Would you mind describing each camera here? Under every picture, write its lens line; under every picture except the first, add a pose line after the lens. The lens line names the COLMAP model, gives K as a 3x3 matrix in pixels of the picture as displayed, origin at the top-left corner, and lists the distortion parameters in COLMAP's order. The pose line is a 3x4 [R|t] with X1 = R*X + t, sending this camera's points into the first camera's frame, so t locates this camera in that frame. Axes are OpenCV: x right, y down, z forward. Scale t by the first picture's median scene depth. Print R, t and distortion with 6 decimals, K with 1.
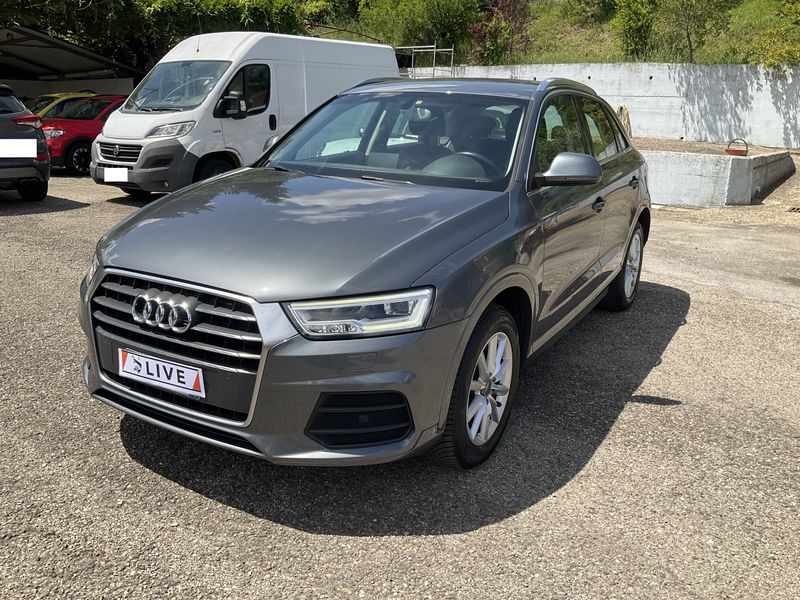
lens RADIAL K [[668.8, 0, 399.1], [0, 668.8, 298.0], [0, 0, 1]] dist [0.041092, -0.091824]
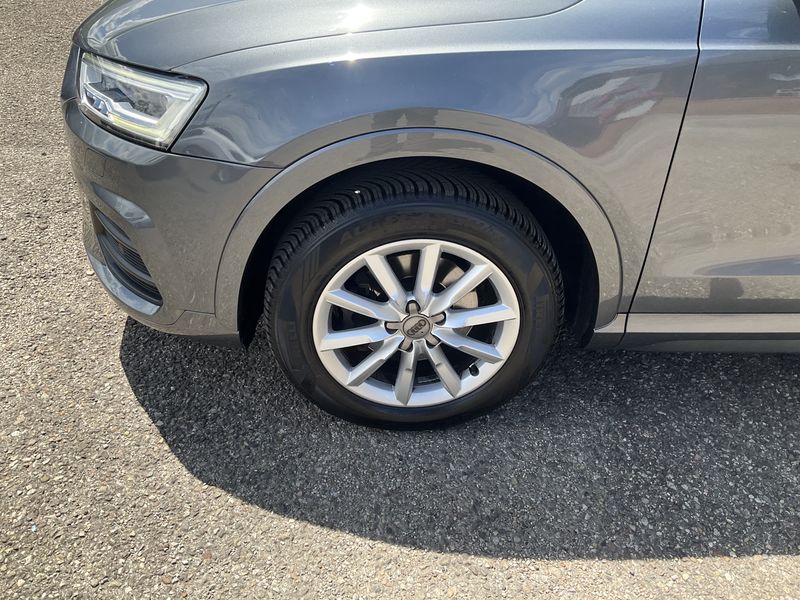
lens RADIAL K [[668.8, 0, 399.1], [0, 668.8, 298.0], [0, 0, 1]] dist [0.041092, -0.091824]
pose [[0.557790, 0.459714, -0.691038, 0.313817], [-0.275657, 0.887942, 0.368201, -0.056101], [0.782869, -0.014890, 0.622008, 0.400210]]
